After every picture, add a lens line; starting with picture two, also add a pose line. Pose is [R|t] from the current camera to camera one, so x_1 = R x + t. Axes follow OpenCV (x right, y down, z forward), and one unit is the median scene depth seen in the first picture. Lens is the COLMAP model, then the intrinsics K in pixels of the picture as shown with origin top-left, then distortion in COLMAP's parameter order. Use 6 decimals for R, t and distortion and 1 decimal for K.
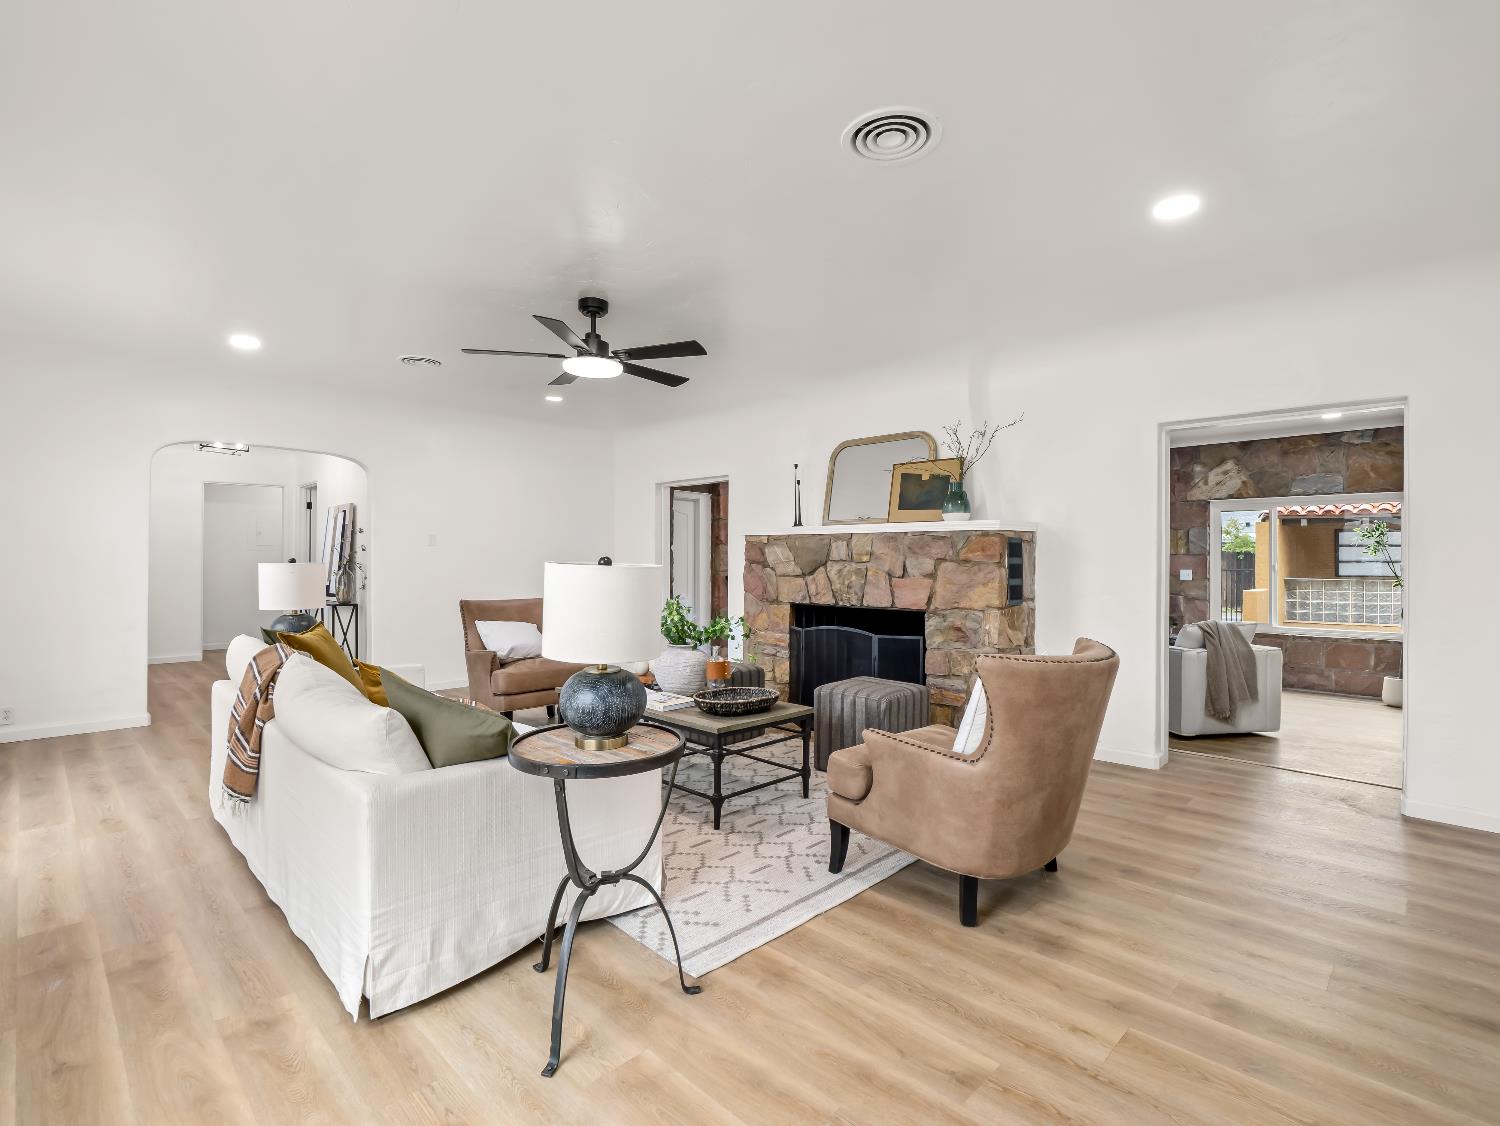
lens RADIAL K [[728.2, 0, 746.5], [0, 728.2, 563.3], [0, 0, 1]] dist [-0.010824, -0.000604]
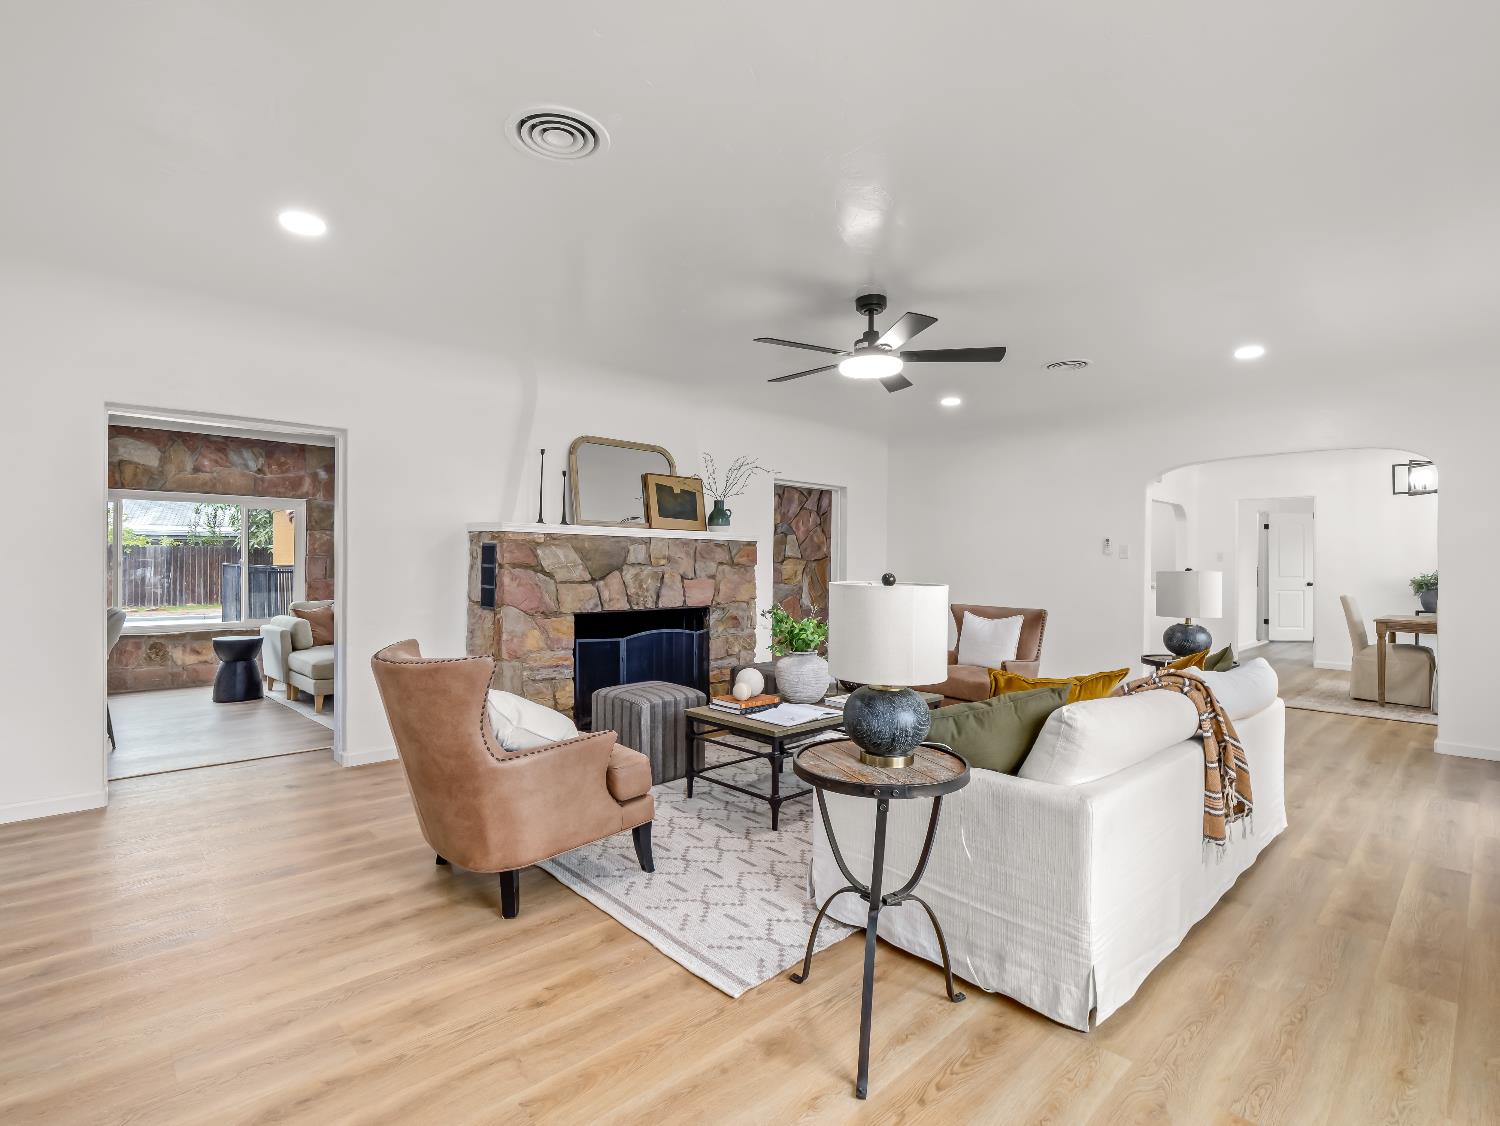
lens RADIAL K [[728.2, 0, 746.5], [0, 728.2, 563.3], [0, 0, 1]] dist [-0.010824, -0.000604]
pose [[0.027109, -0.009604, 0.999586, -0.887373], [-0.002633, 0.999950, 0.009679, -0.015613], [-0.999629, -0.002895, 0.027082, 0.858051]]
